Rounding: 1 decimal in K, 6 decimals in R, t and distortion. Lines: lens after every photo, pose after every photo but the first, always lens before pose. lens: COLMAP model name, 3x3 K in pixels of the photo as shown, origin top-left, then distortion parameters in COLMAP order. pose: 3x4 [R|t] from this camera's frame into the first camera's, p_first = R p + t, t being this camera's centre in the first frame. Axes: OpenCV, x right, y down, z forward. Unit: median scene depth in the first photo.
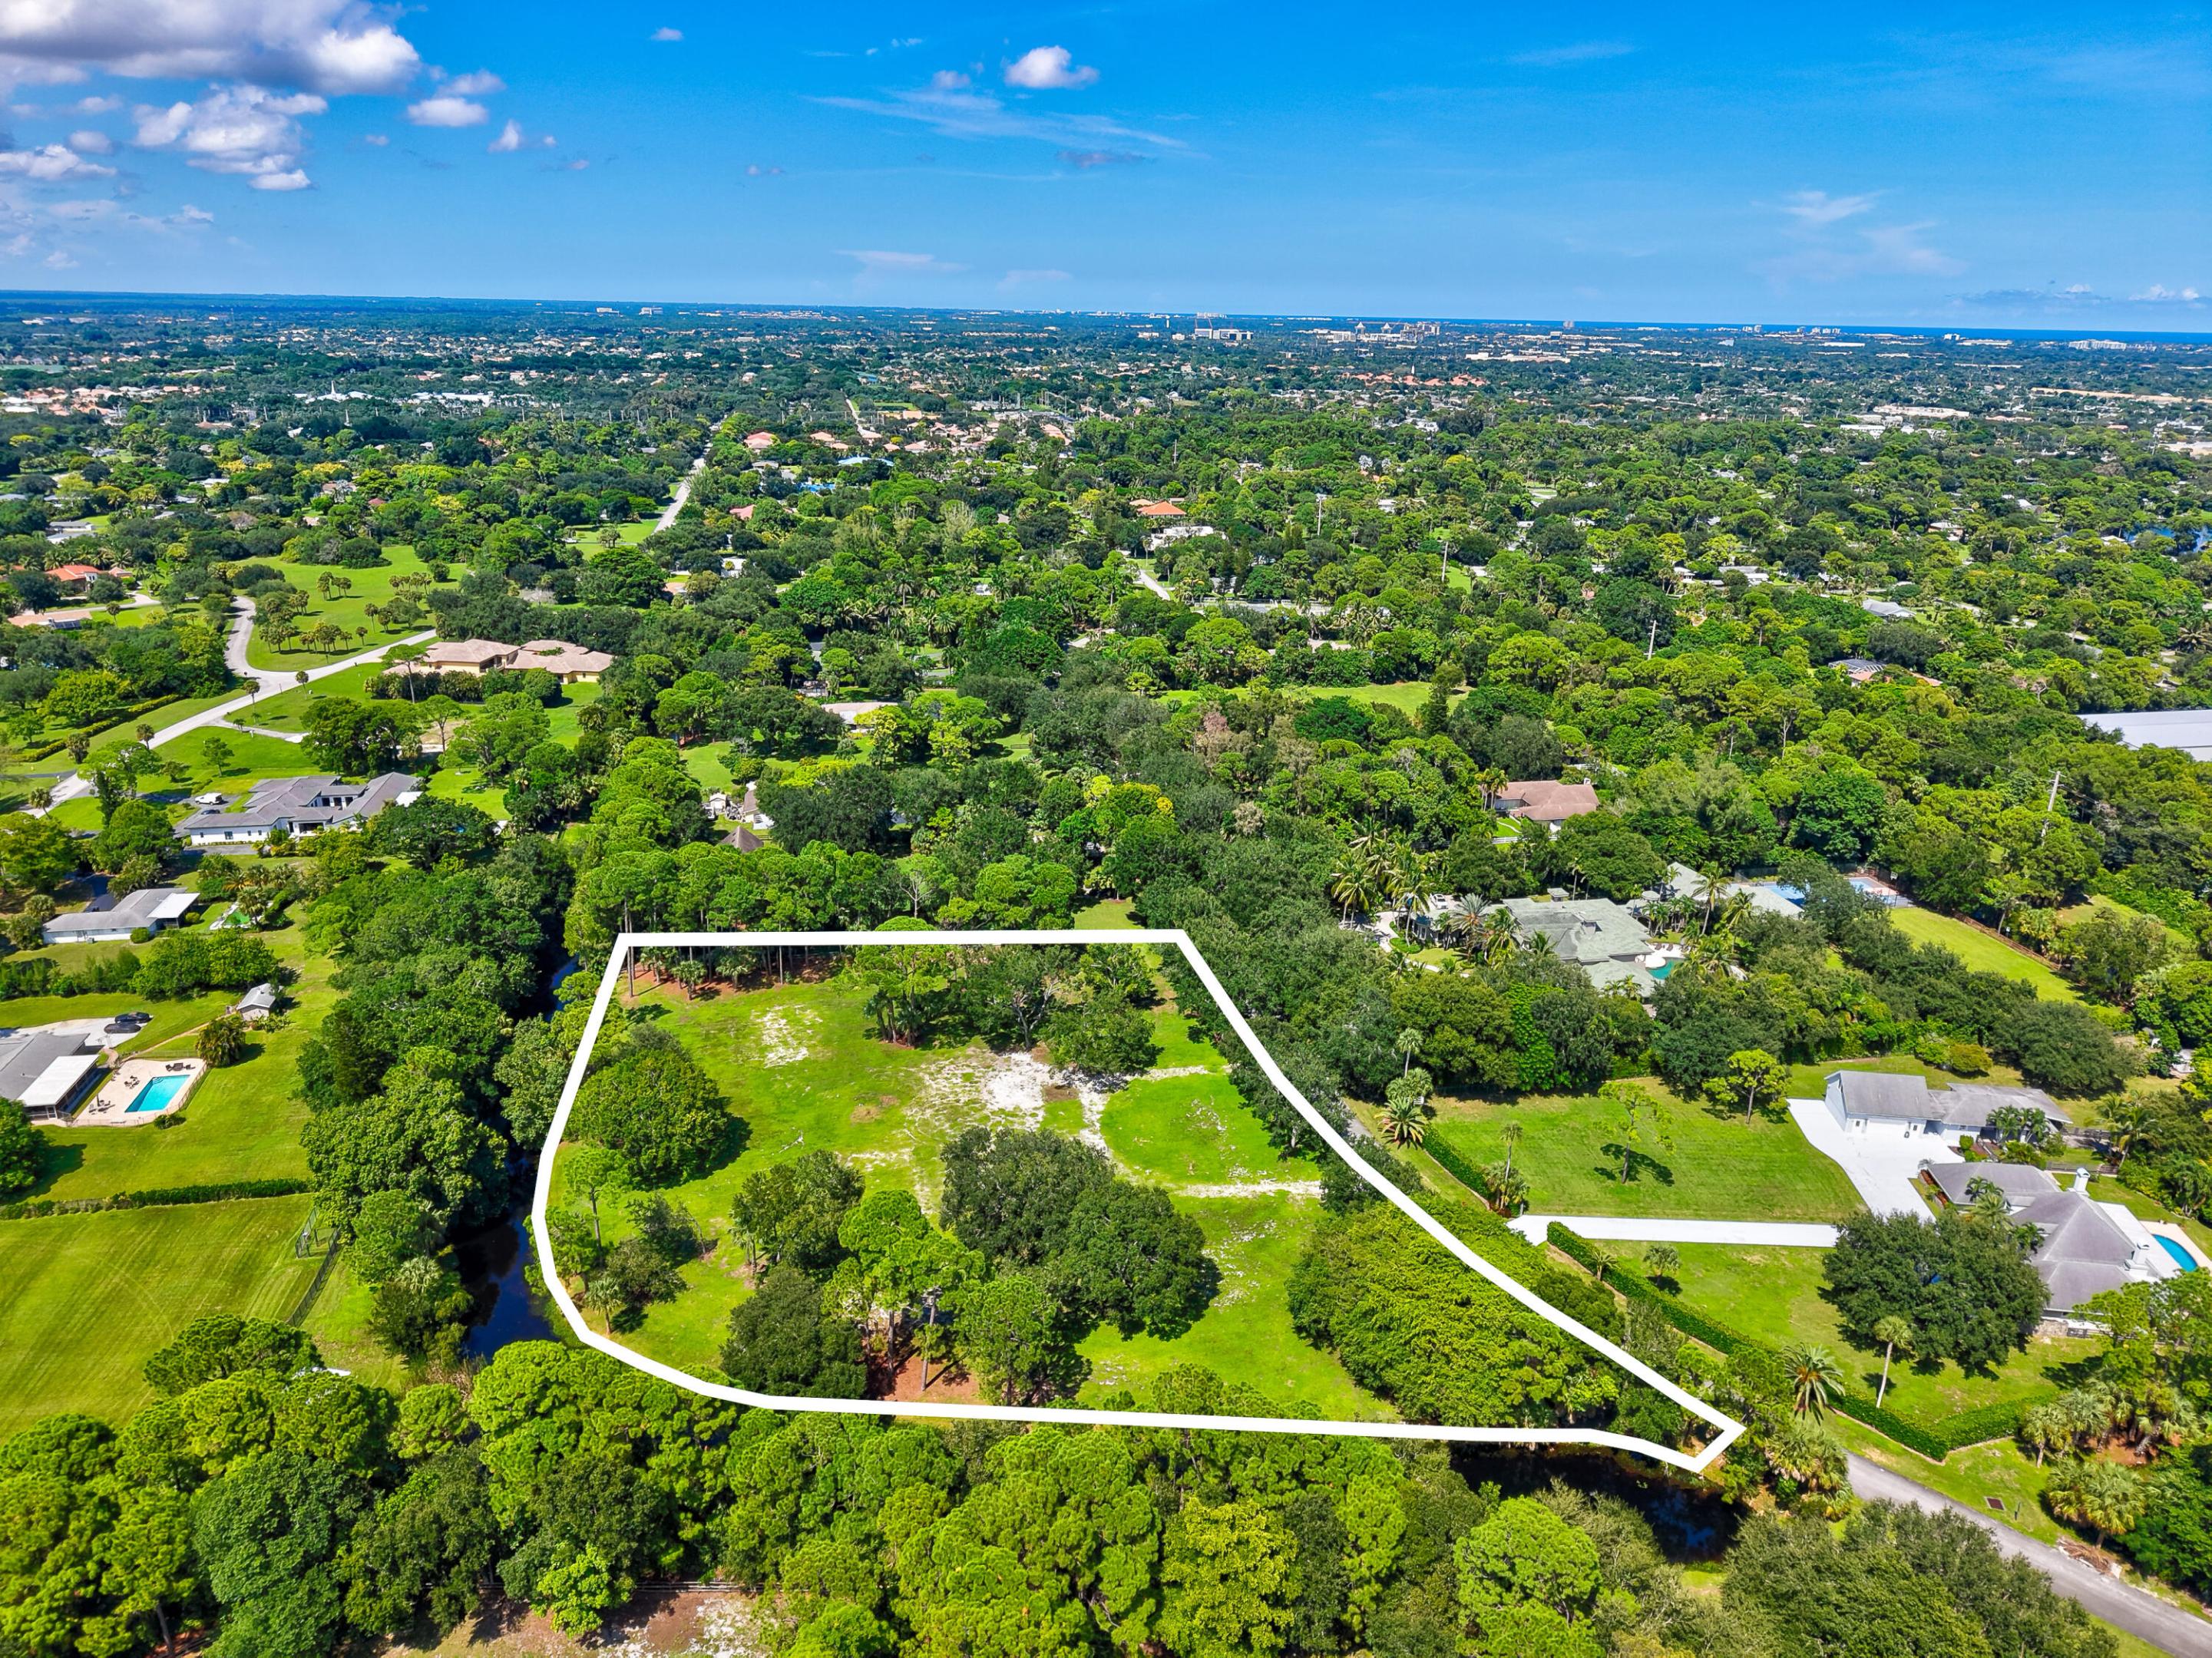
lens RADIAL K [[1478.2, 0, 1103.9], [0, 1478.2, 841.9], [0, 0, 1]] dist [0.026872, -0.022757]
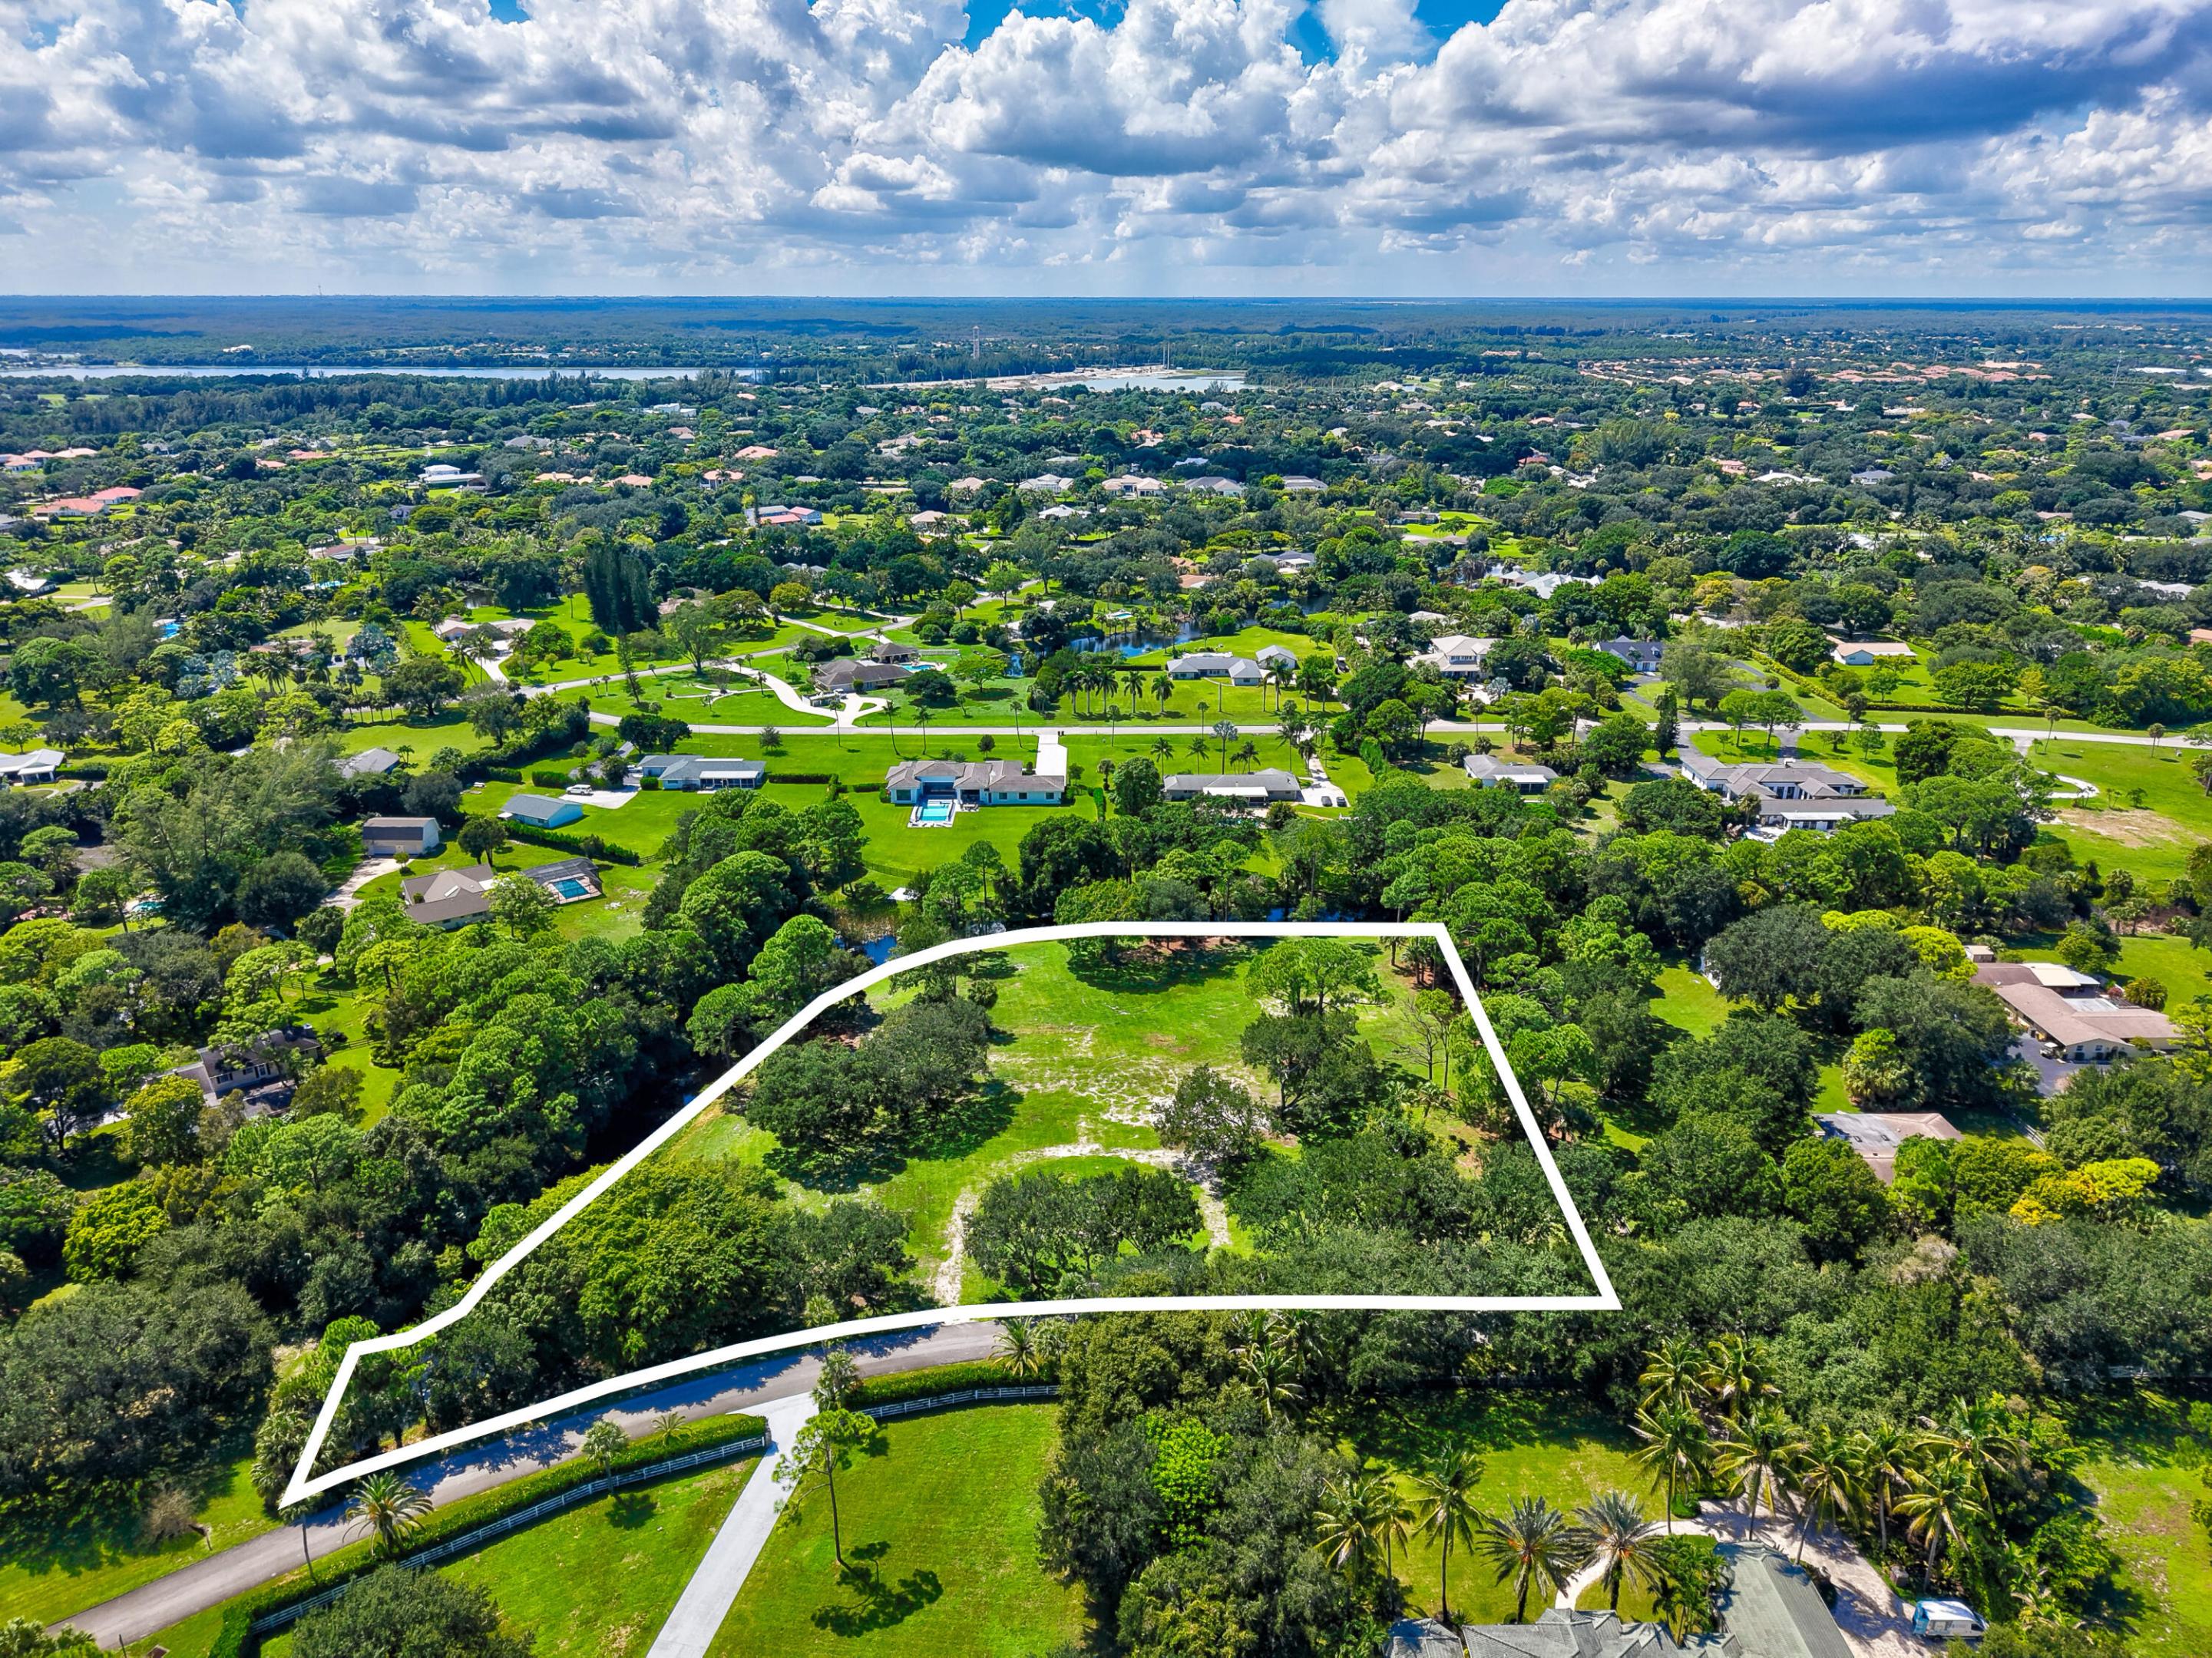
lens RADIAL K [[1478.2, 0, 1104.3], [0, 1478.2, 821.5], [0, 0, 1]] dist [0.026872, -0.022757]
pose [[-0.176524, 0.314521, -0.932693, 0.786589], [-0.341687, 0.869067, 0.357733, -0.320700], [0.923087, 0.381838, -0.045943, 0.930170]]
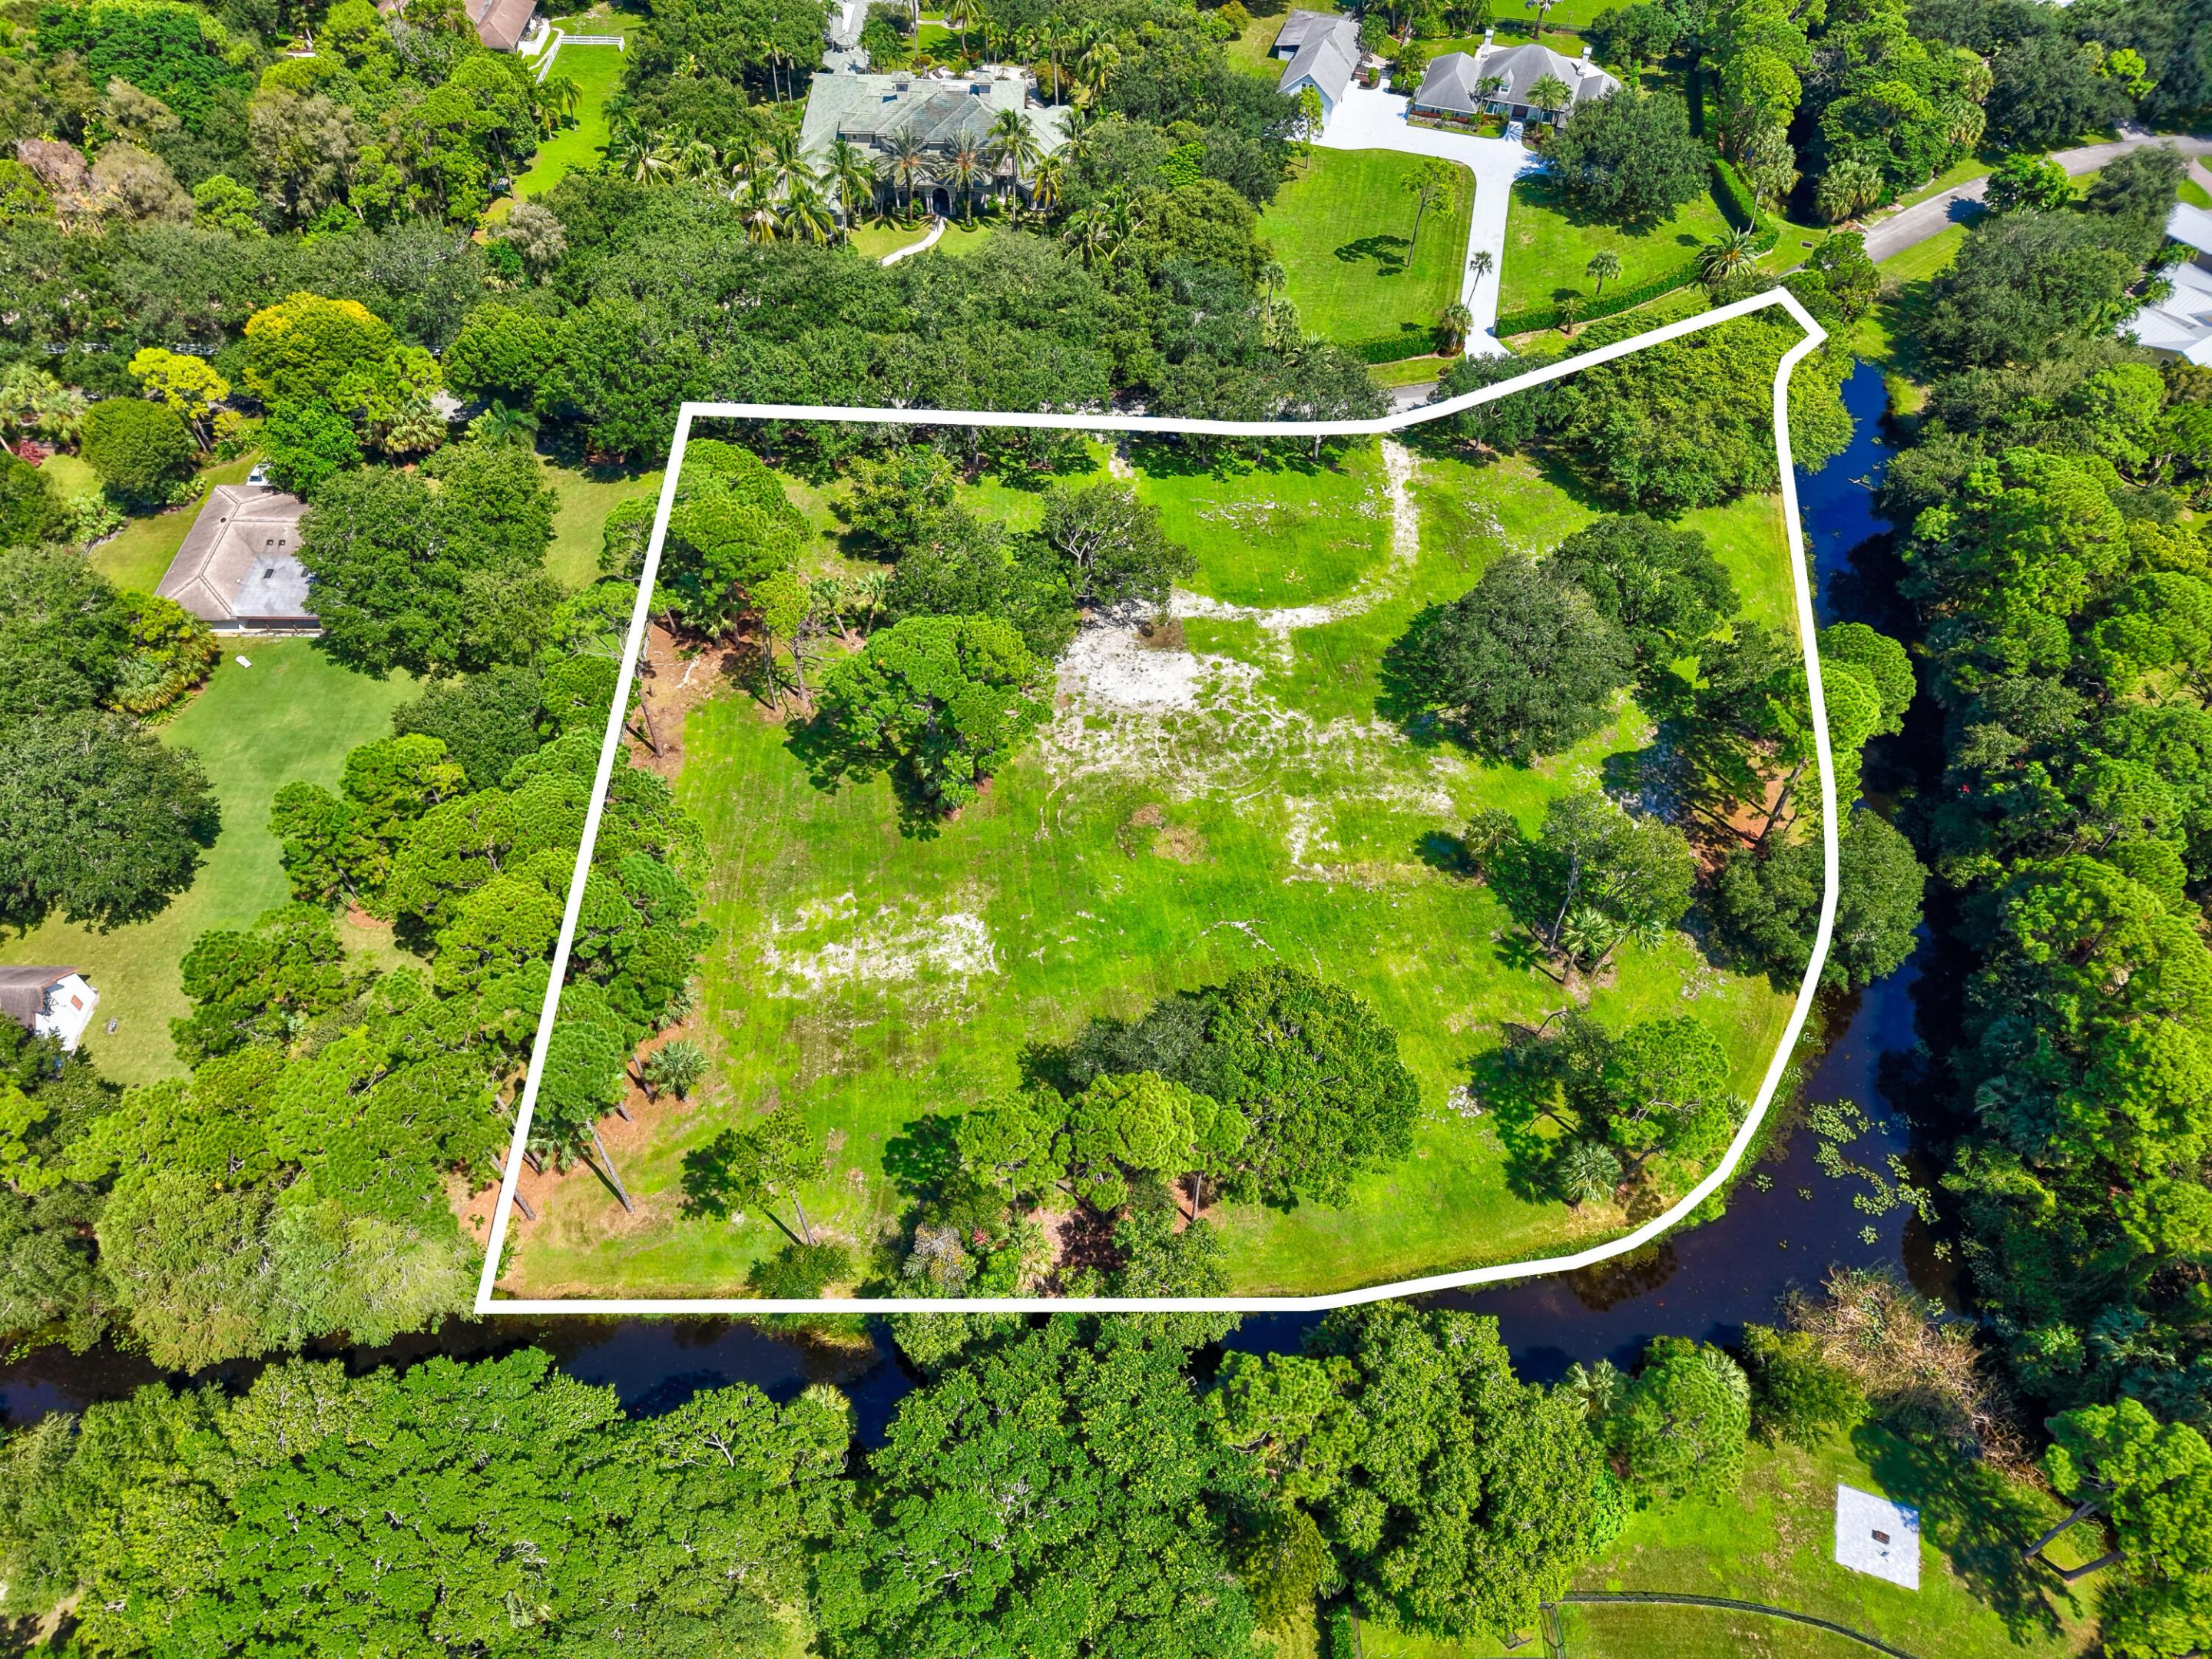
lens RADIAL K [[1478.4, 0, 1103.5], [0, 1478.4, 828.6], [0, 0, 1]] dist [0.026872, -0.022757]
pose [[0.186870, -0.781892, 0.594748, -0.541476], [0.326275, 0.620444, 0.713158, -0.294750], [-0.926620, 0.060783, 0.371054, 0.769955]]
